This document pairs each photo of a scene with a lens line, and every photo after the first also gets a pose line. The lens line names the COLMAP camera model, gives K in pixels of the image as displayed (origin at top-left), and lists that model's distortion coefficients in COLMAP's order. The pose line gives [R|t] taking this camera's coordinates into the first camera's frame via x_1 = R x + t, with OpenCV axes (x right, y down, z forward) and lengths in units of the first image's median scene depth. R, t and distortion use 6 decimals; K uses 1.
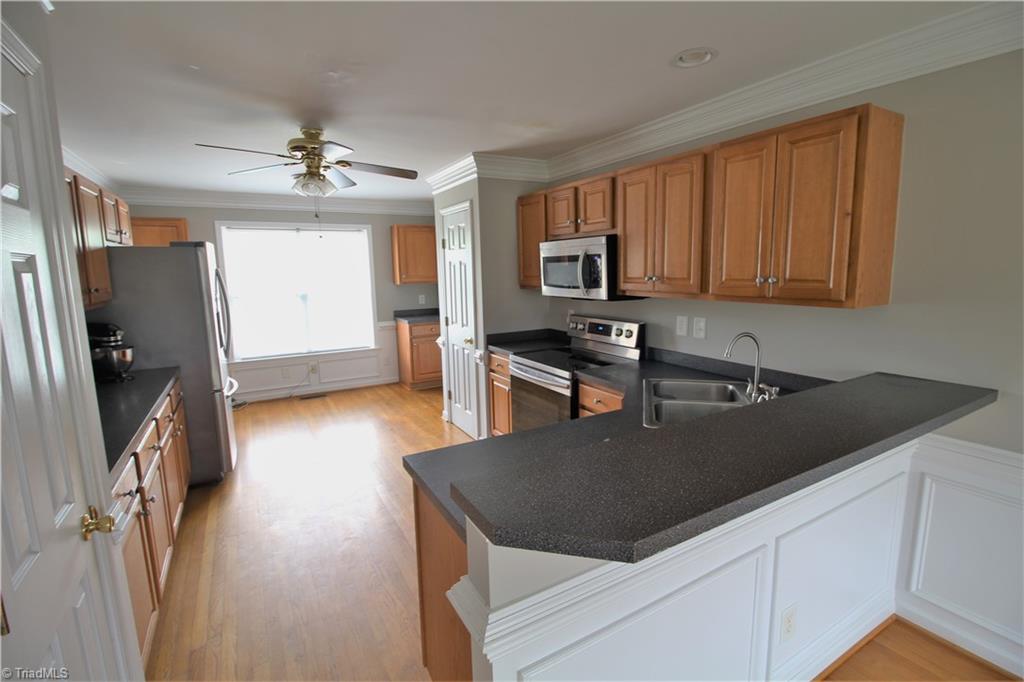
lens RADIAL K [[476.8, 0, 512.4], [0, 476.8, 337.9], [0, 0, 1]] dist [-0.016417, -0.003552]
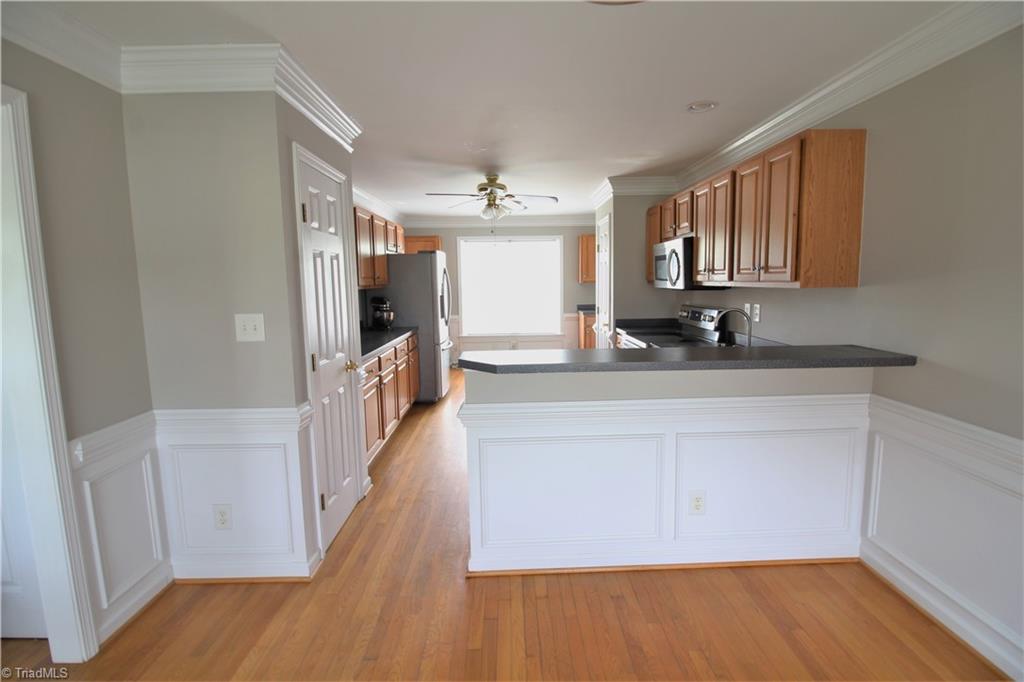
lens RADIAL K [[476.8, 0, 509.1], [0, 476.8, 342.3], [0, 0, 1]] dist [-0.016417, -0.003552]
pose [[0.867829, 0.070573, -0.491825, 0.371557], [-0.075326, 0.997107, 0.010165, 0.071337], [0.491120, 0.028226, 0.870635, -0.270094]]
